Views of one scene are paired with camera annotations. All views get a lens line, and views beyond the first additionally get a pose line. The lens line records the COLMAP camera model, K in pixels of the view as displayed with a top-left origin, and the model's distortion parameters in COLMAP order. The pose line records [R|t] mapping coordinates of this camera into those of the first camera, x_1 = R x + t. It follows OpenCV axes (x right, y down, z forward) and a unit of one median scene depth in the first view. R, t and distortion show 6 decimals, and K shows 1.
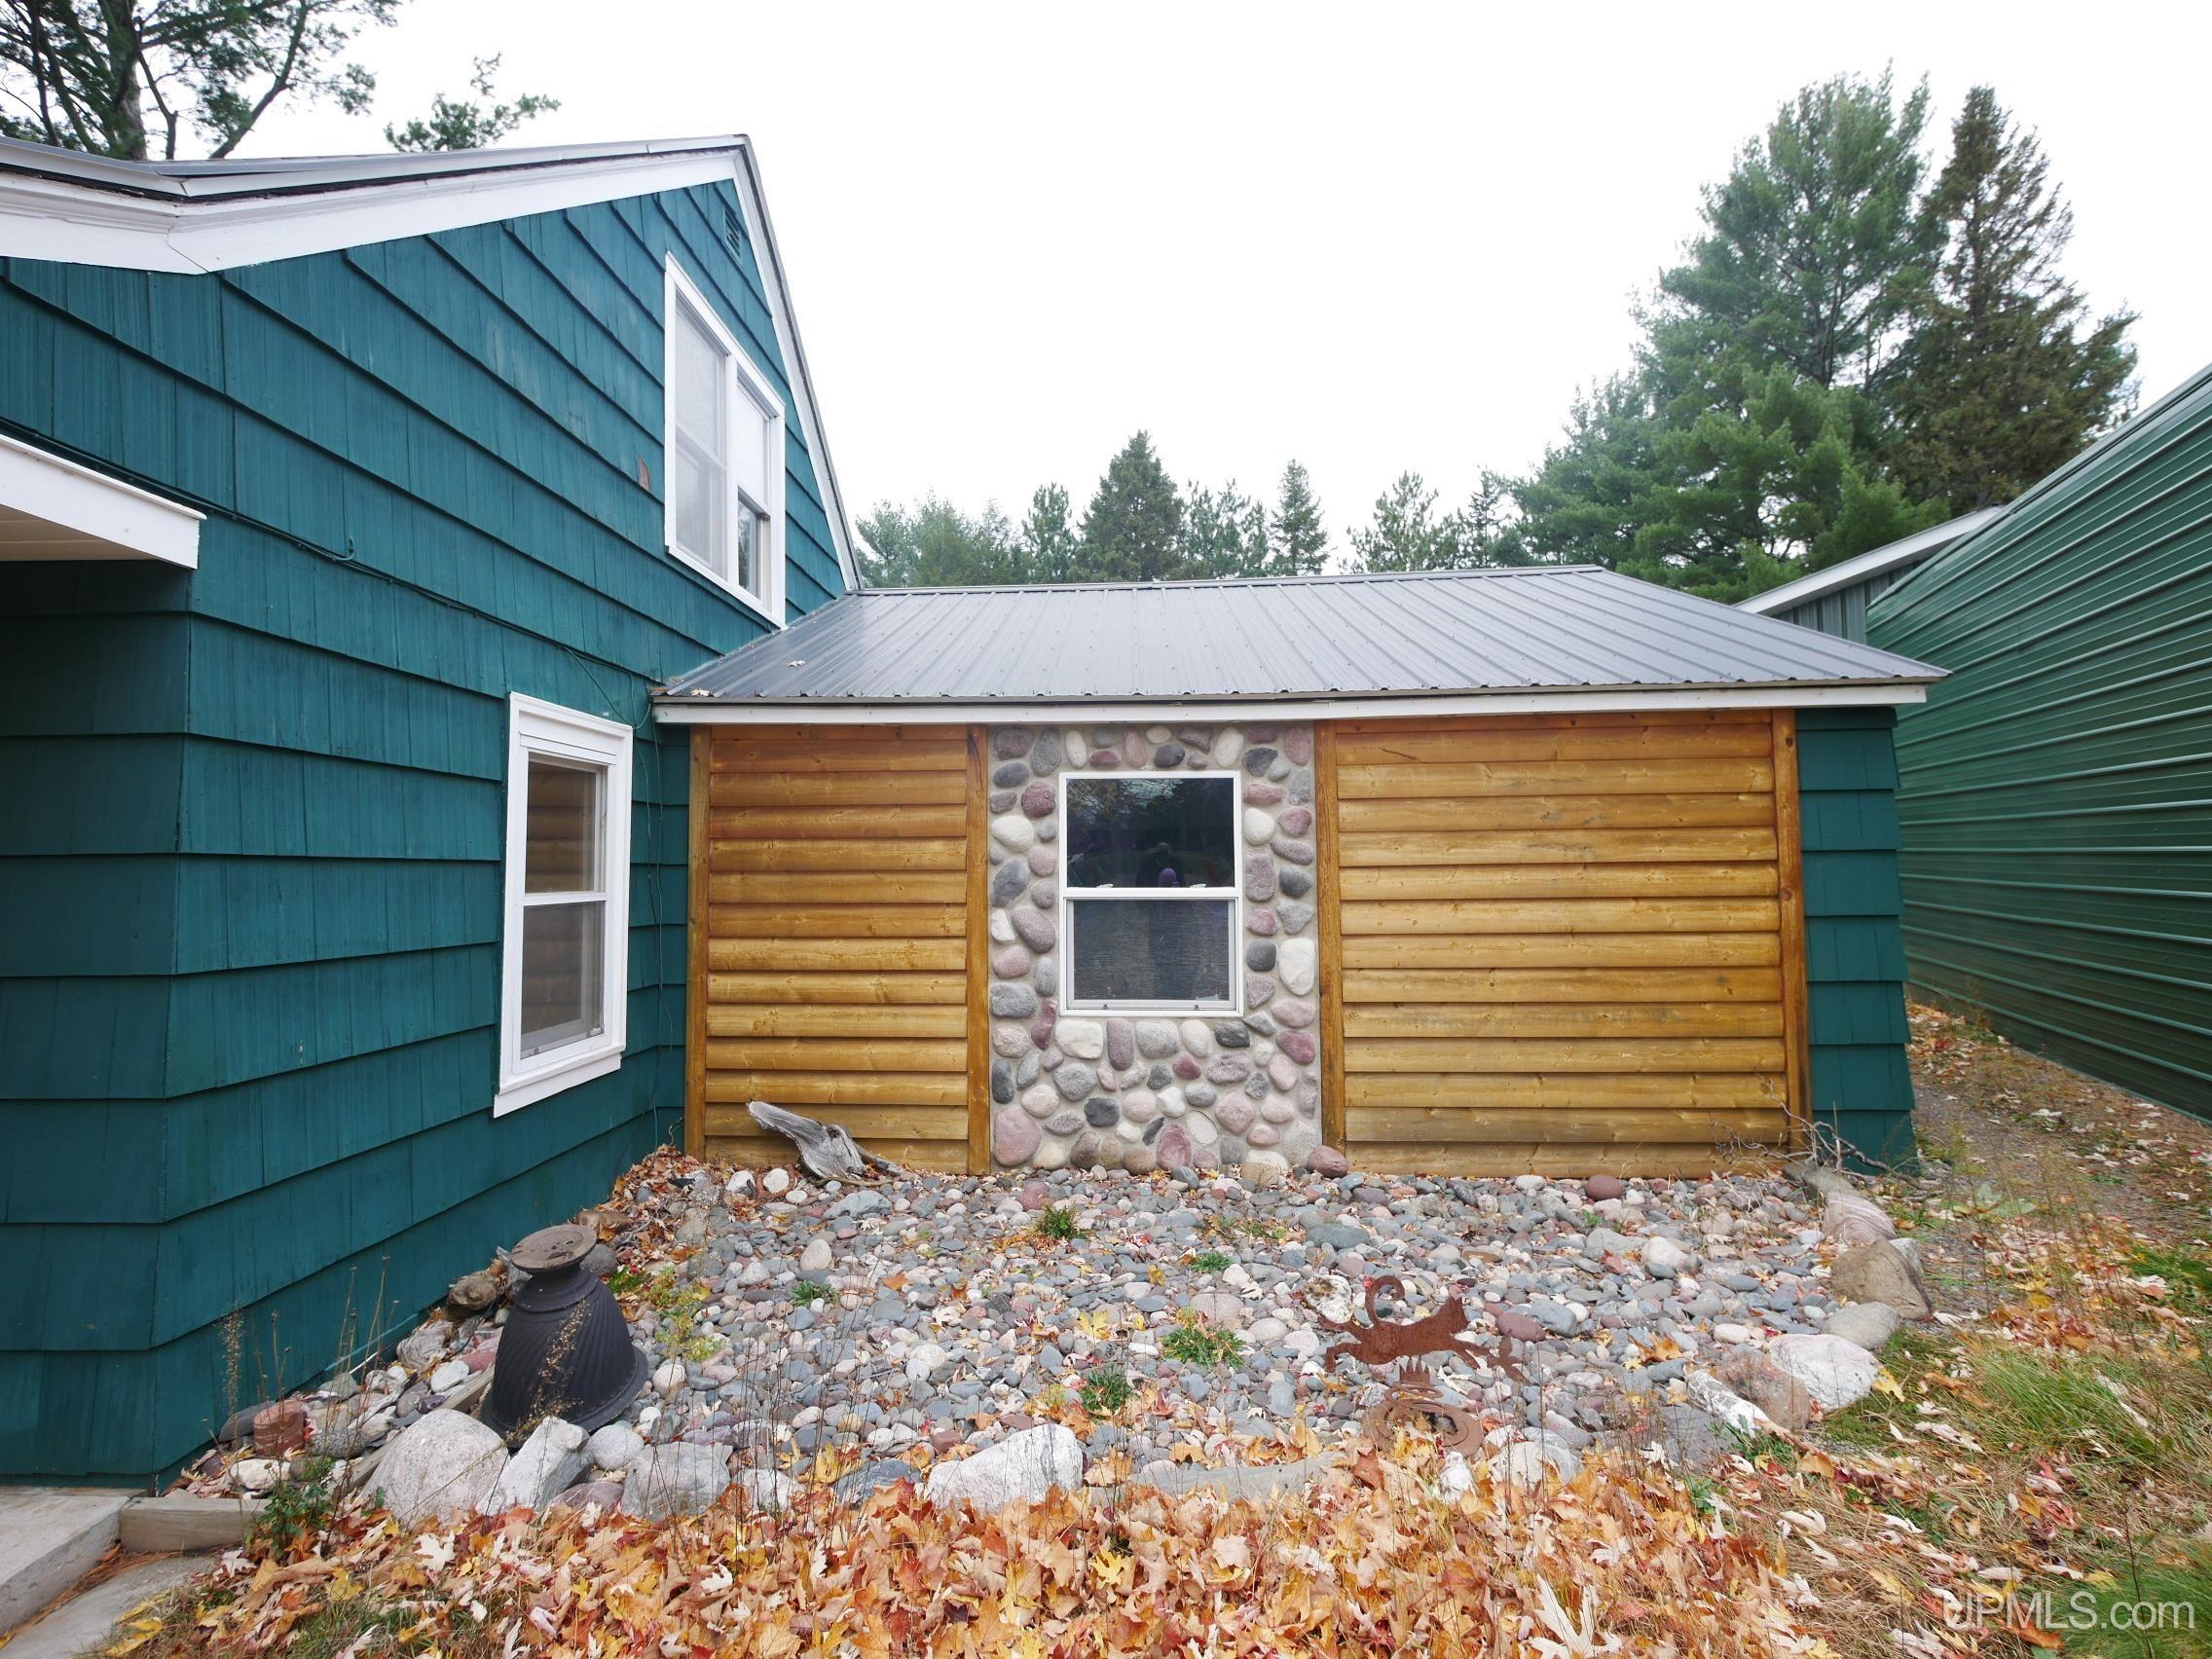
lens RADIAL K [[1016.9, 0, 1108.0], [0, 1016.9, 816.7], [0, 0, 1]] dist [-0.000845, 0.000300]
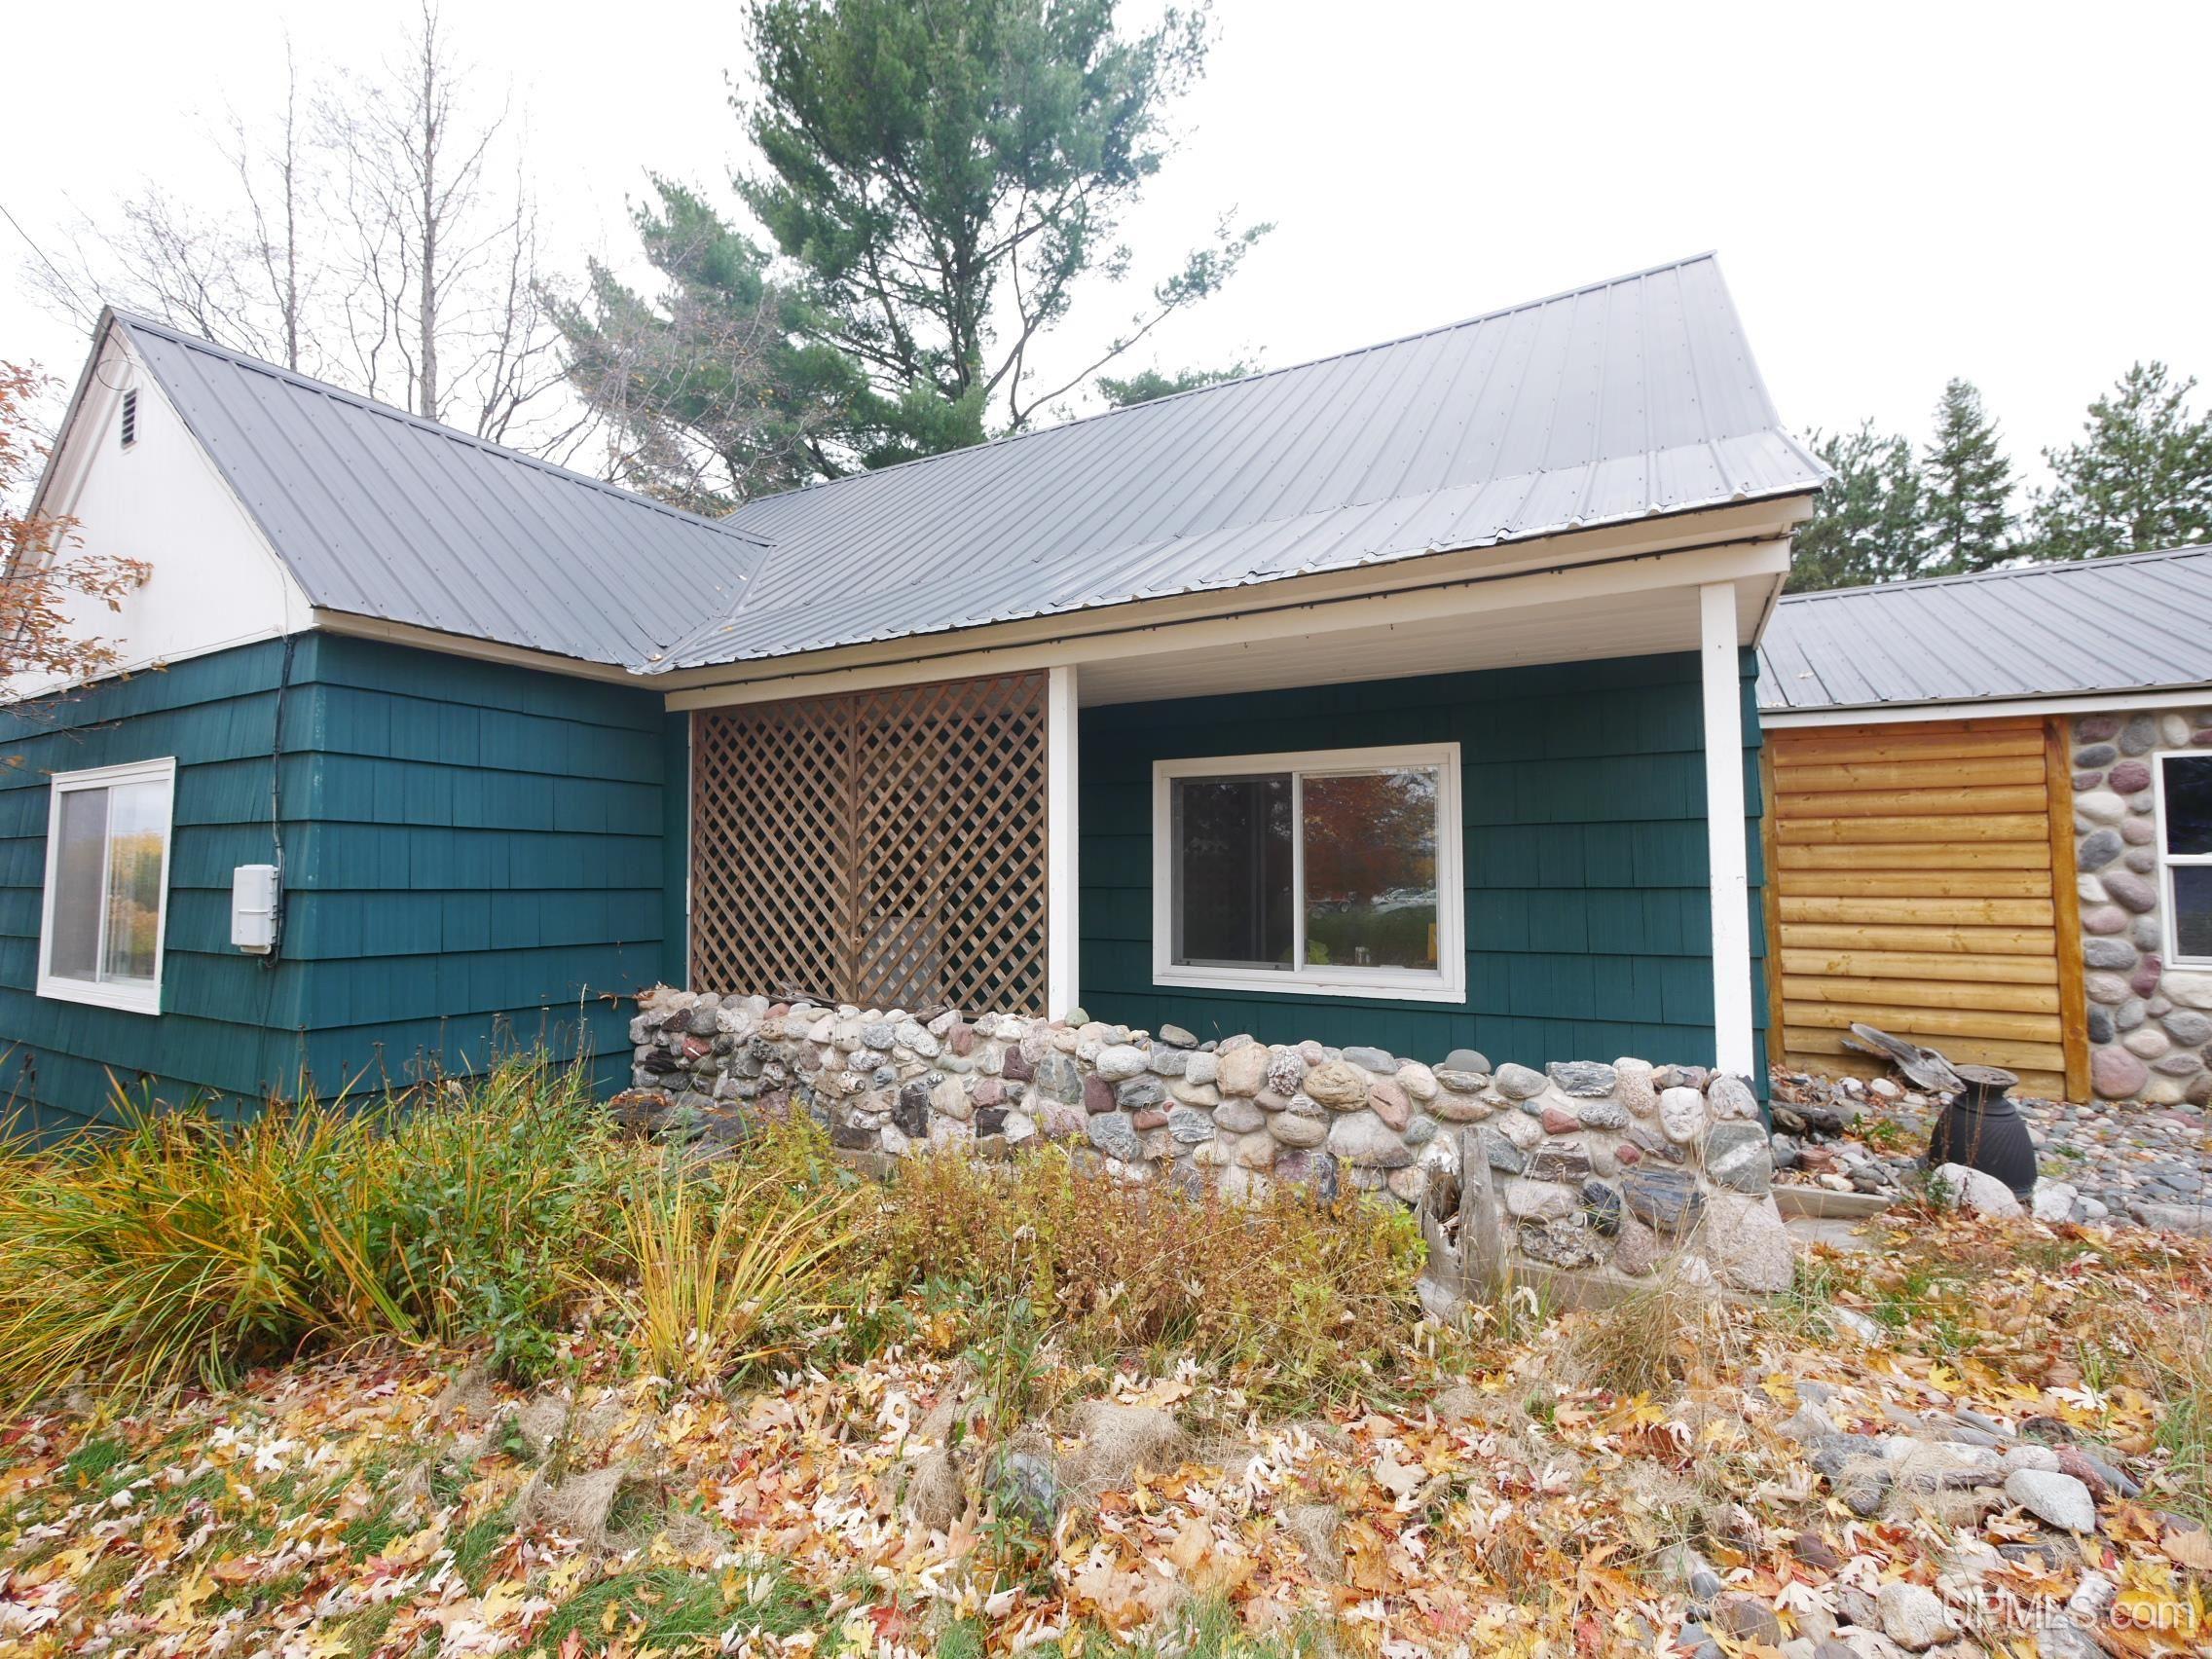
lens RADIAL K [[1016.9, 0, 1108.0], [0, 1016.9, 816.7], [0, 0, 1]] dist [-0.000845, 0.000300]
pose [[0.888958, -0.022102, -0.457454, -0.560365], [0.019870, 0.999756, -0.009691, 0.015546], [0.457557, -0.000475, 0.889180, -0.521976]]
